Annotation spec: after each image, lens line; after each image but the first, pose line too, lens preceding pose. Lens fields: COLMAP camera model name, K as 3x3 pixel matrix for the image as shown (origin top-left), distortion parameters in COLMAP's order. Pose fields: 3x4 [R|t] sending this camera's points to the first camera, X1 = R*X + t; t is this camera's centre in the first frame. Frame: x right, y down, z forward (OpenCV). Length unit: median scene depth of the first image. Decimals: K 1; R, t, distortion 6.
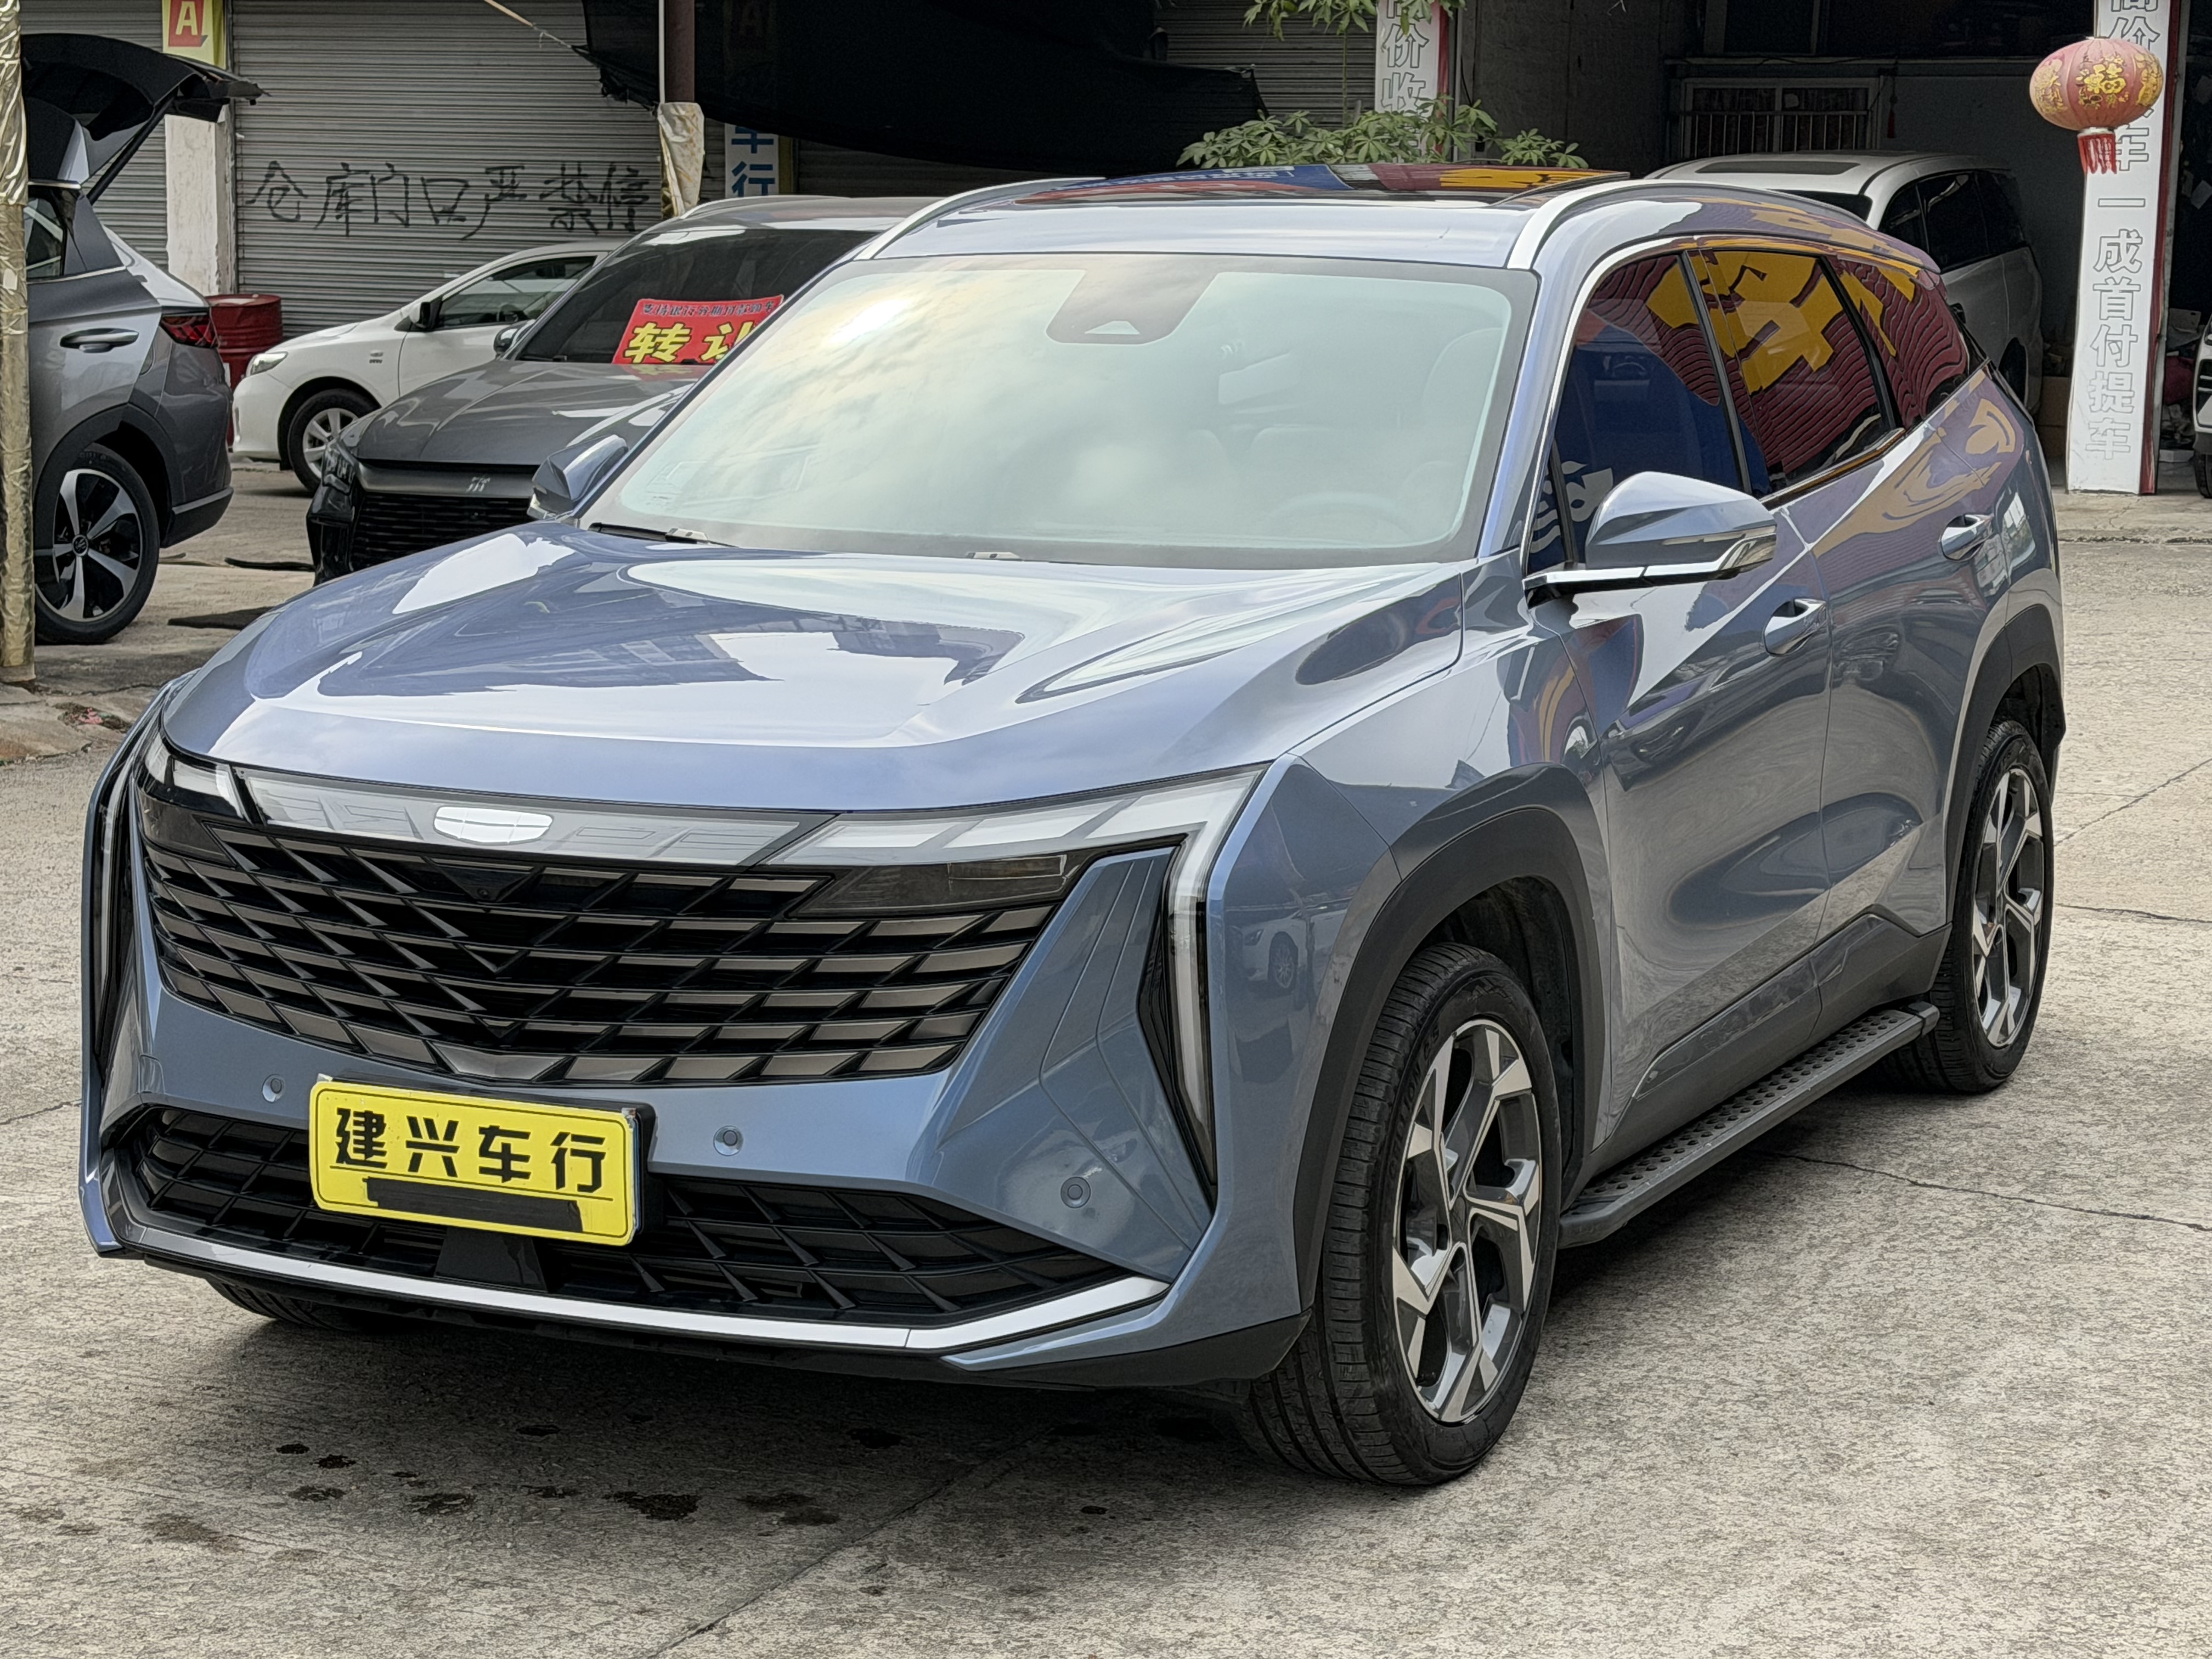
lens RADIAL K [[4265.2, 0, 1108.8], [0, 4265.2, 826.0], [0, 0, 1]] dist [0.161933, 0.000000]
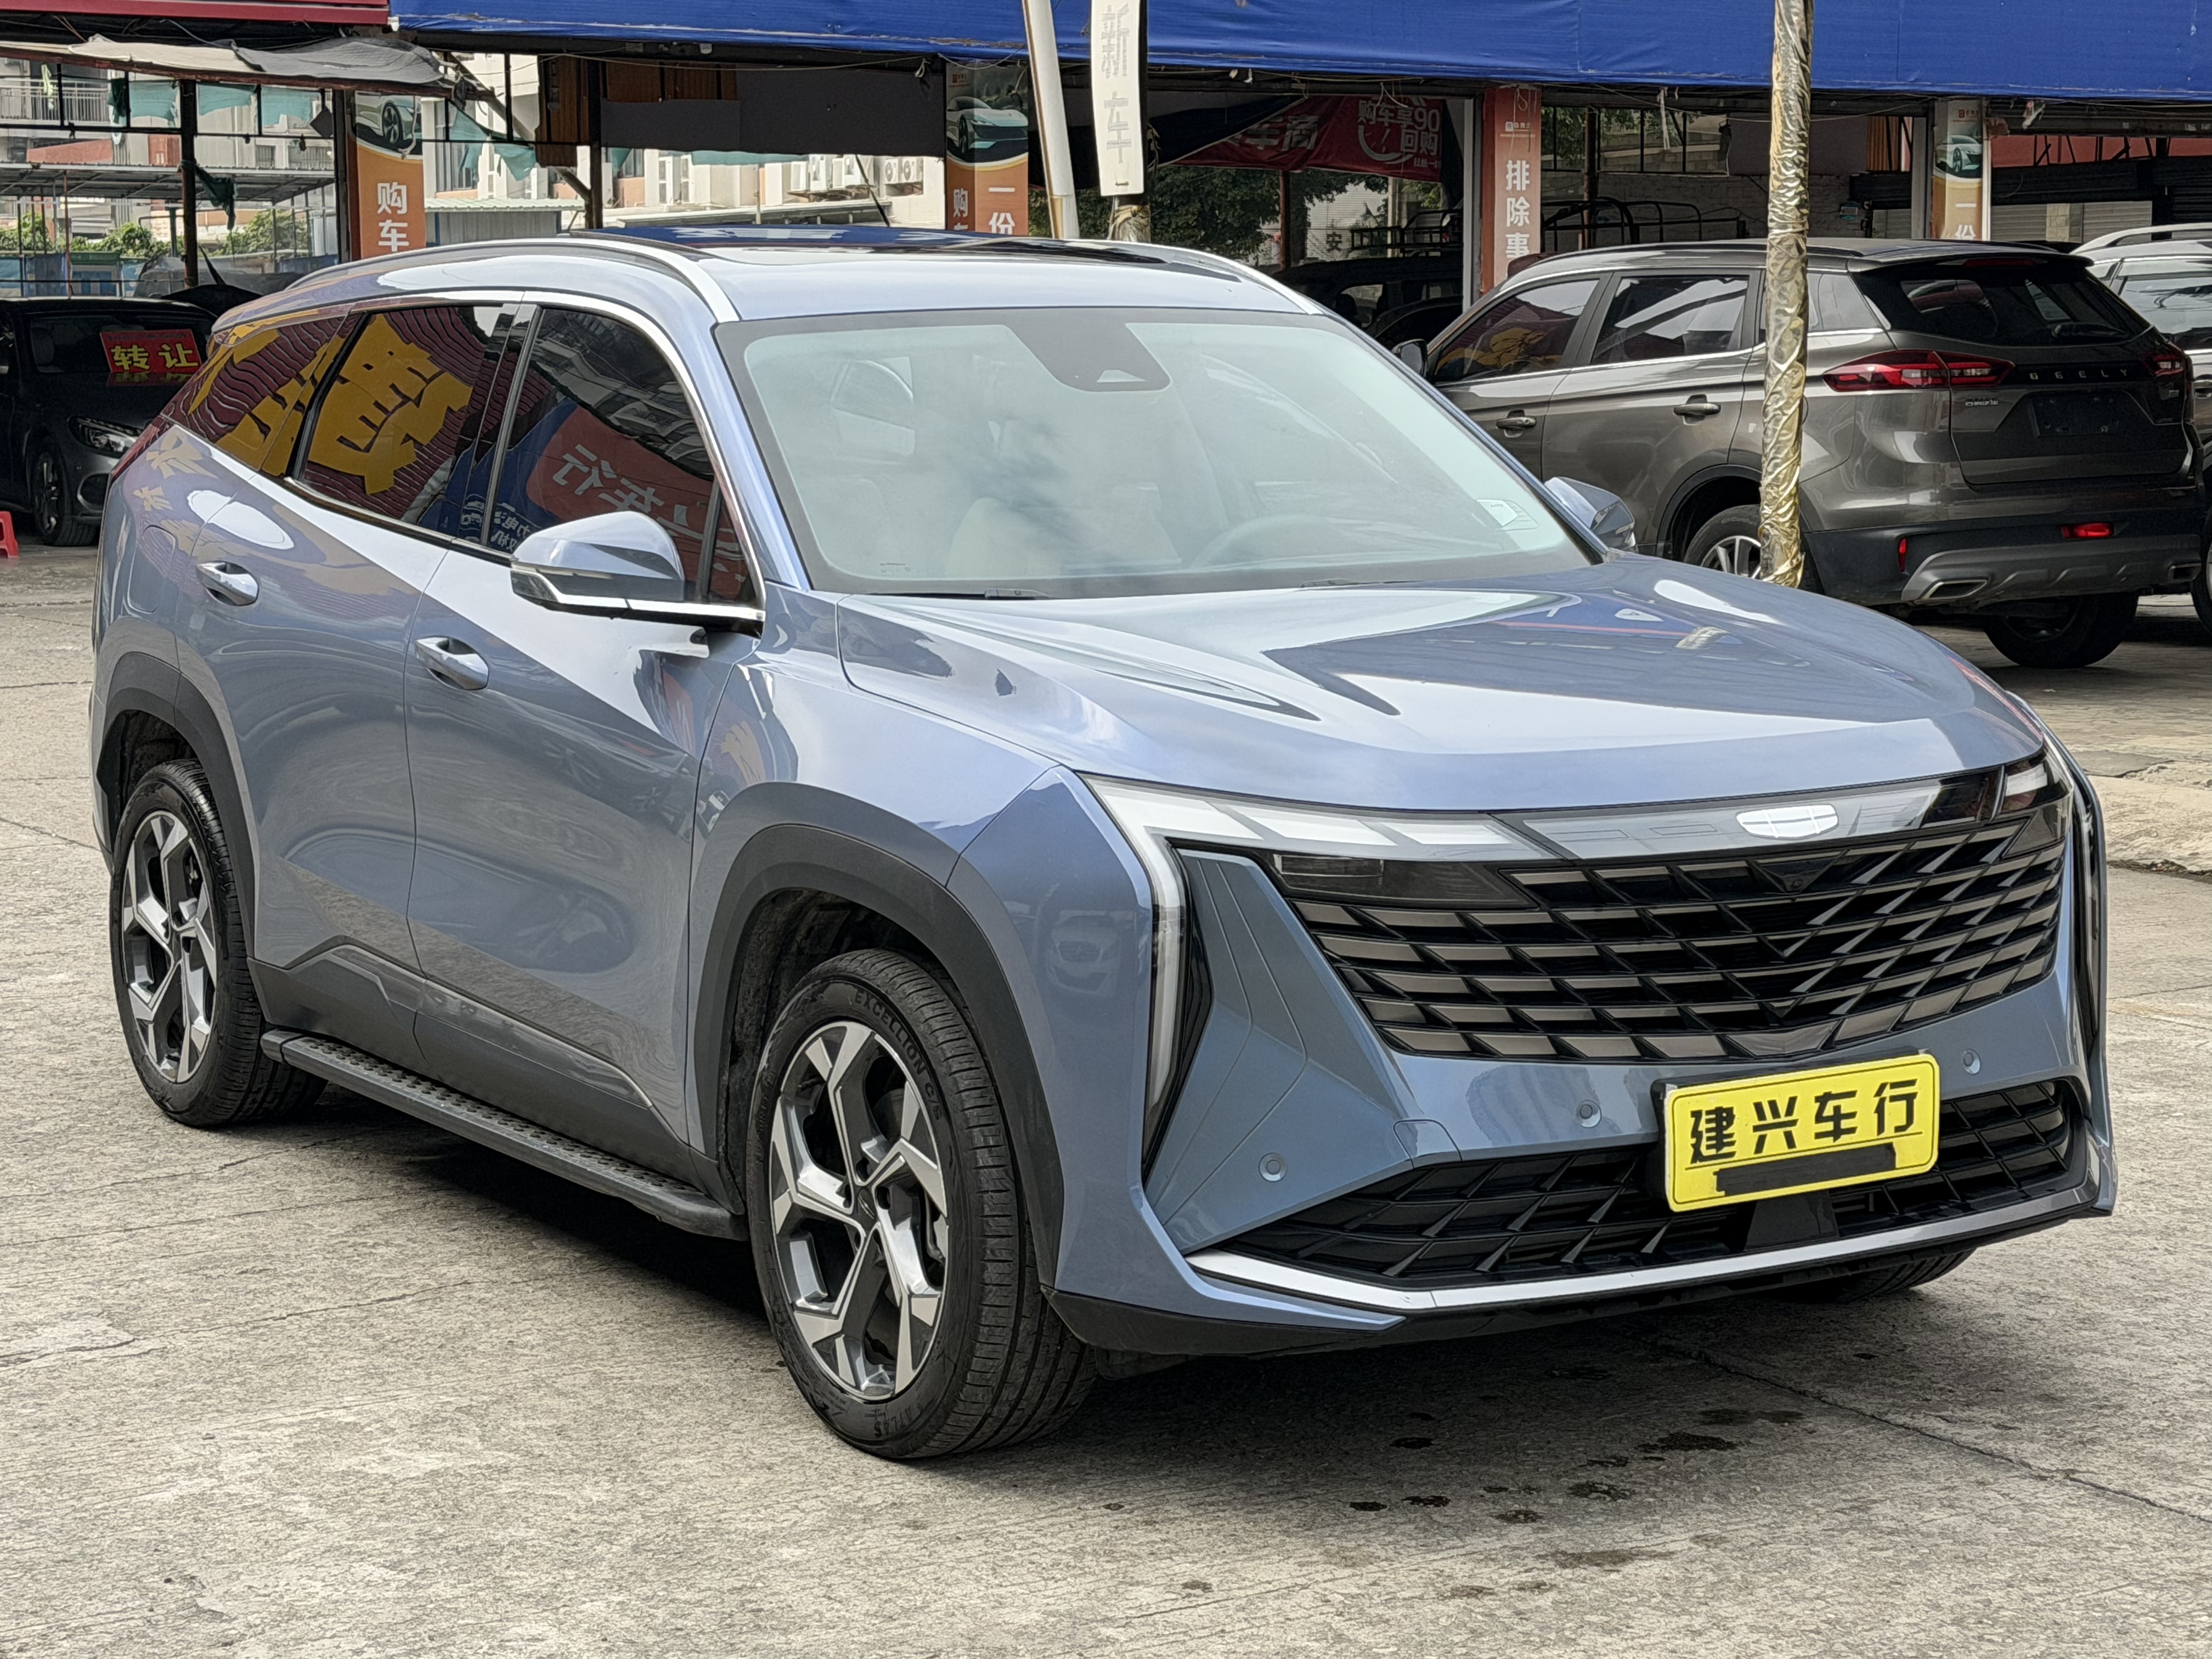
lens RADIAL K [[4265.2, 0, 1135.1], [0, 4265.2, 904.4], [0, 0, 1]] dist [0.161933, 0.000000]
pose [[0.520602, -0.133304, 0.843329, -1.153210], [0.133525, 0.988294, 0.073791, -0.082091], [-0.843294, 0.074190, 0.532308, 0.560724]]
